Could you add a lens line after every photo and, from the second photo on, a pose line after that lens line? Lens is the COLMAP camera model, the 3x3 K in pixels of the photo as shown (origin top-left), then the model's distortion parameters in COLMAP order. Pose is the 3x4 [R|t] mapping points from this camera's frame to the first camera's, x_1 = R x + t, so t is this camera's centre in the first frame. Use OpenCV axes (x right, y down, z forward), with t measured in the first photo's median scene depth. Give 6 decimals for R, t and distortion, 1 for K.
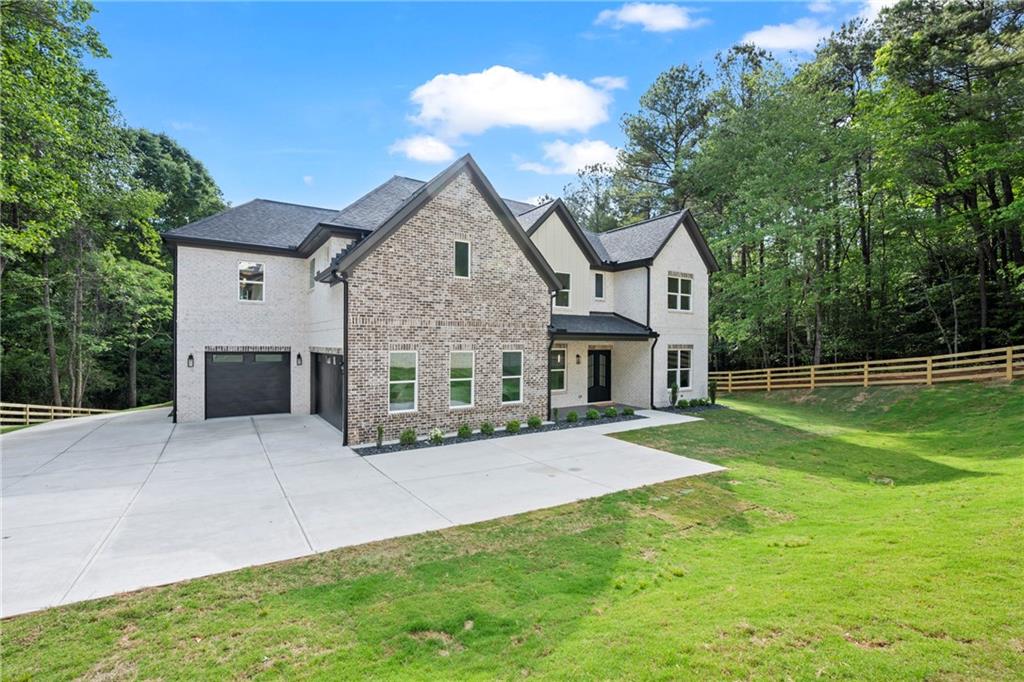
lens RADIAL K [[440.8, 0, 512.0], [0, 440.8, 341.0], [0, 0, 1]] dist [0.000700, -0.000181]
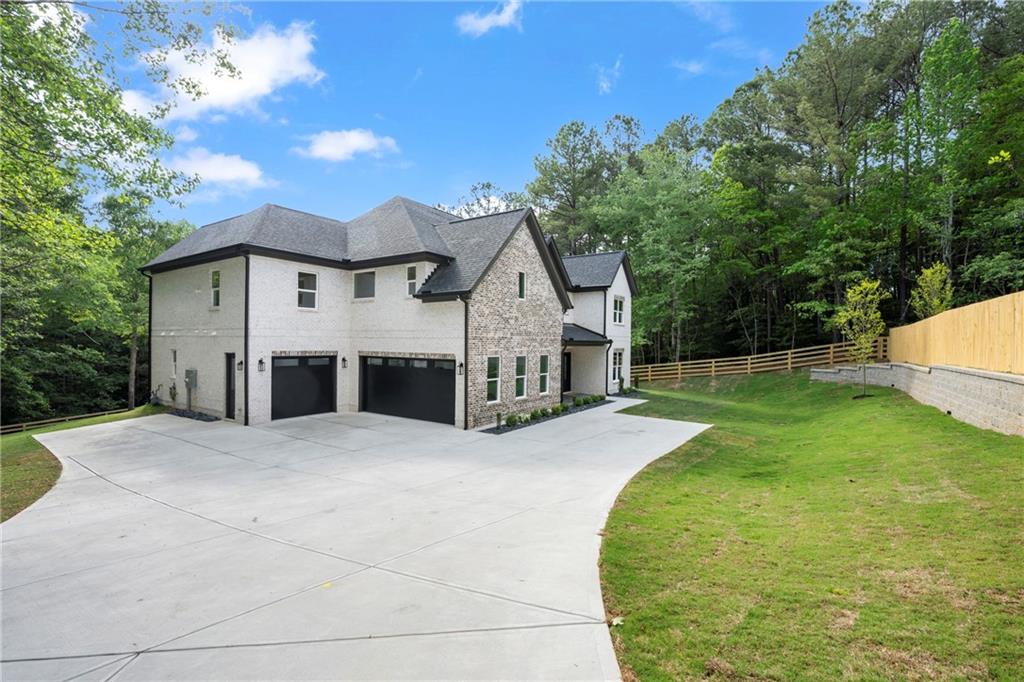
lens RADIAL K [[440.8, 0, 512.0], [0, 440.8, 341.0], [0, 0, 1]] dist [0.000700, -0.000181]
pose [[0.927176, 0.006856, 0.374564, -0.510284], [-0.008958, 0.999952, 0.003871, -0.019560], [-0.374519, -0.006944, 0.927193, -0.169574]]
